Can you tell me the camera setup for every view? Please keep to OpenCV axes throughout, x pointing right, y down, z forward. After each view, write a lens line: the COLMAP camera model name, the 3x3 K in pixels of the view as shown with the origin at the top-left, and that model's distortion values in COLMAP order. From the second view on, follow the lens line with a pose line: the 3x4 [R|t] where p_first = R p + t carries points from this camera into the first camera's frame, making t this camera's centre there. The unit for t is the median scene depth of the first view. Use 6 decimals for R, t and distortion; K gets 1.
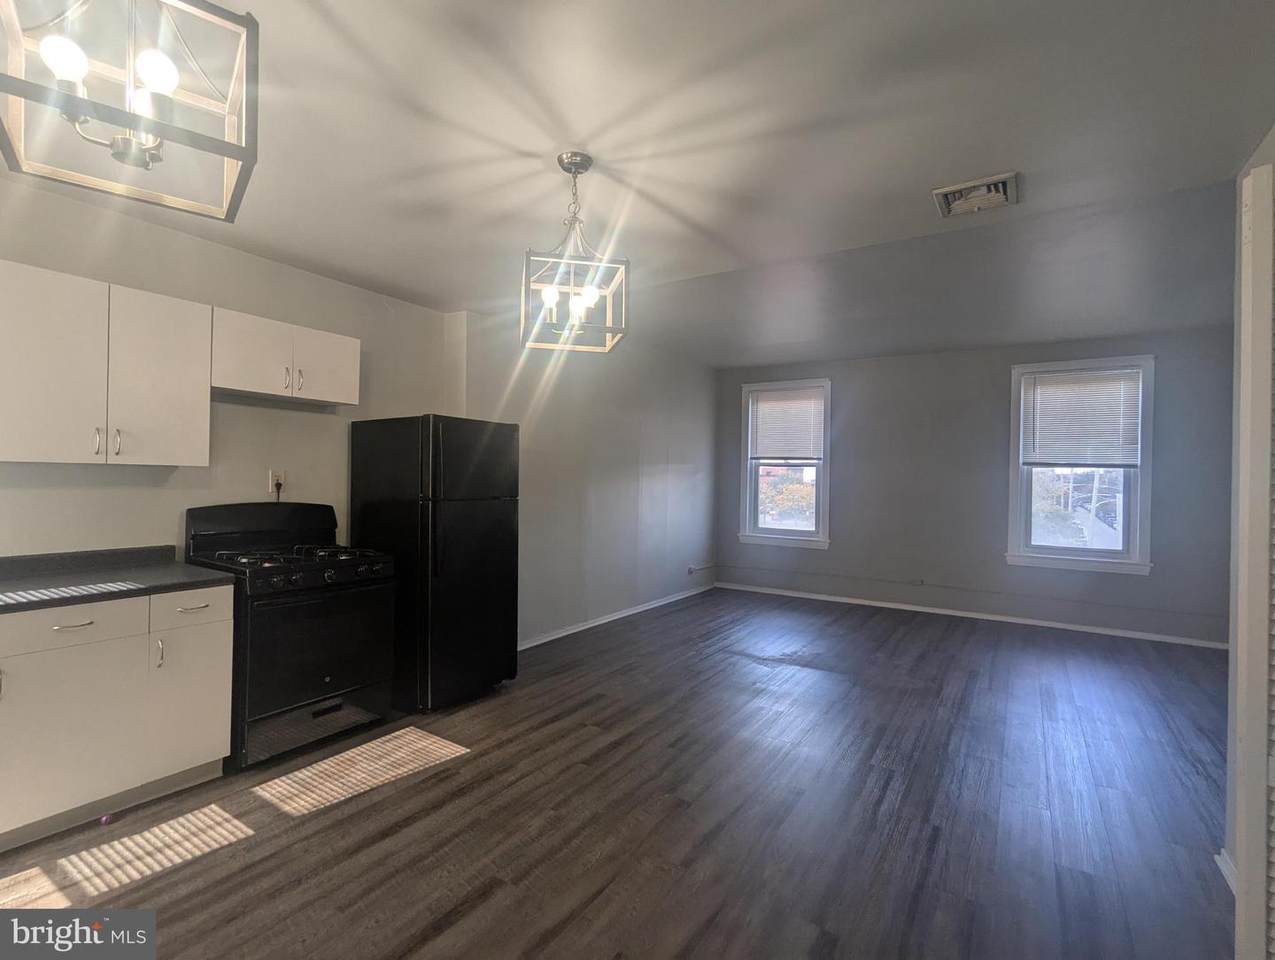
lens RADIAL K [[597.7, 0, 636.4], [0, 597.7, 478.2], [0, 0, 1]] dist [-0.000564, -0.000547]
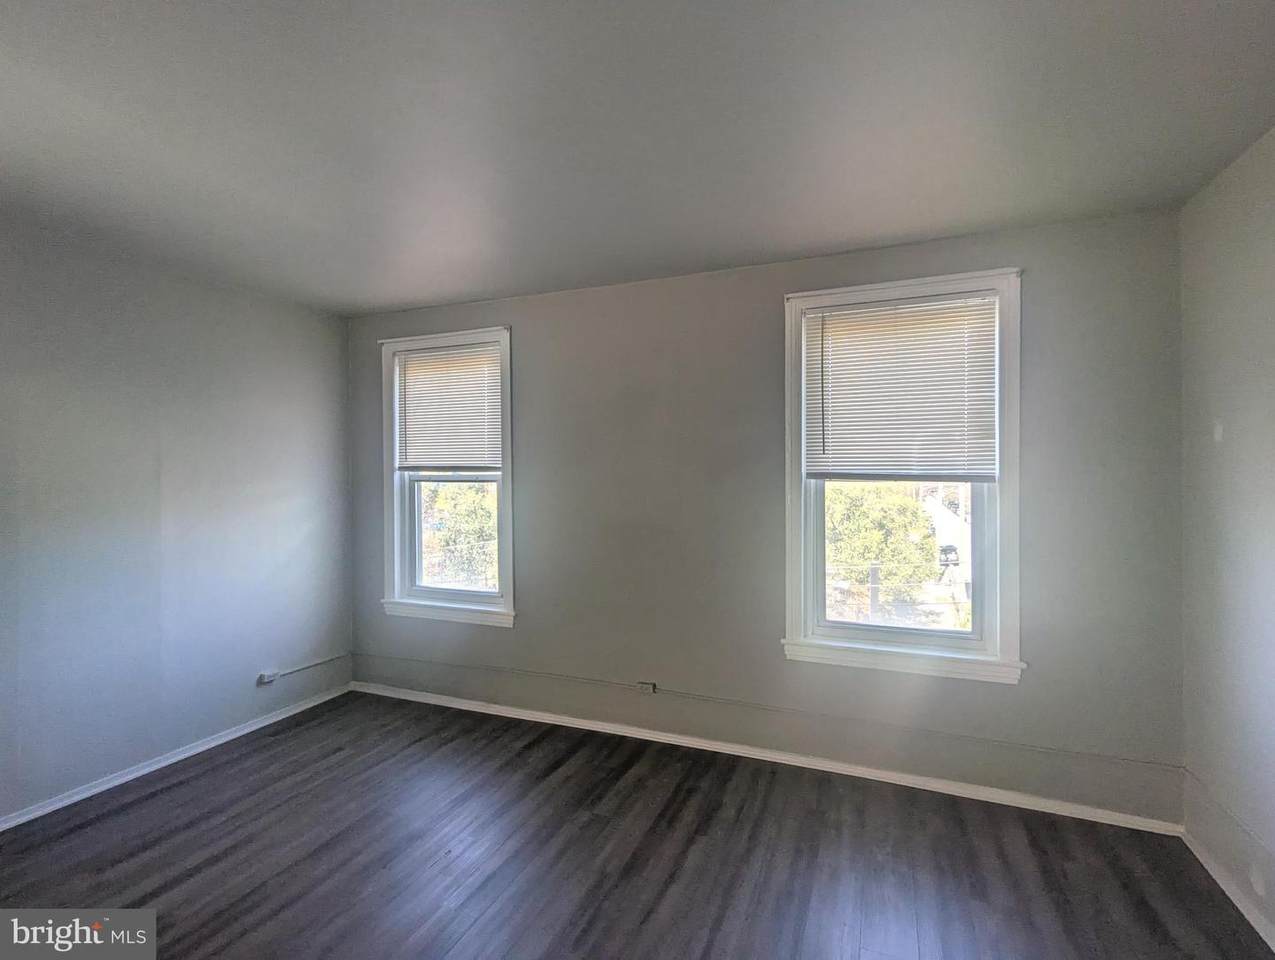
lens RADIAL K [[597.7, 0, 639.1], [0, 597.7, 481.0], [0, 0, 1]] dist [-0.000564, -0.000547]
pose [[0.982593, -0.019088, 0.184788, 0.335422], [0.019087, 0.999816, 0.001783, -0.019223], [-0.184789, 0.001775, 0.982777, 0.417791]]
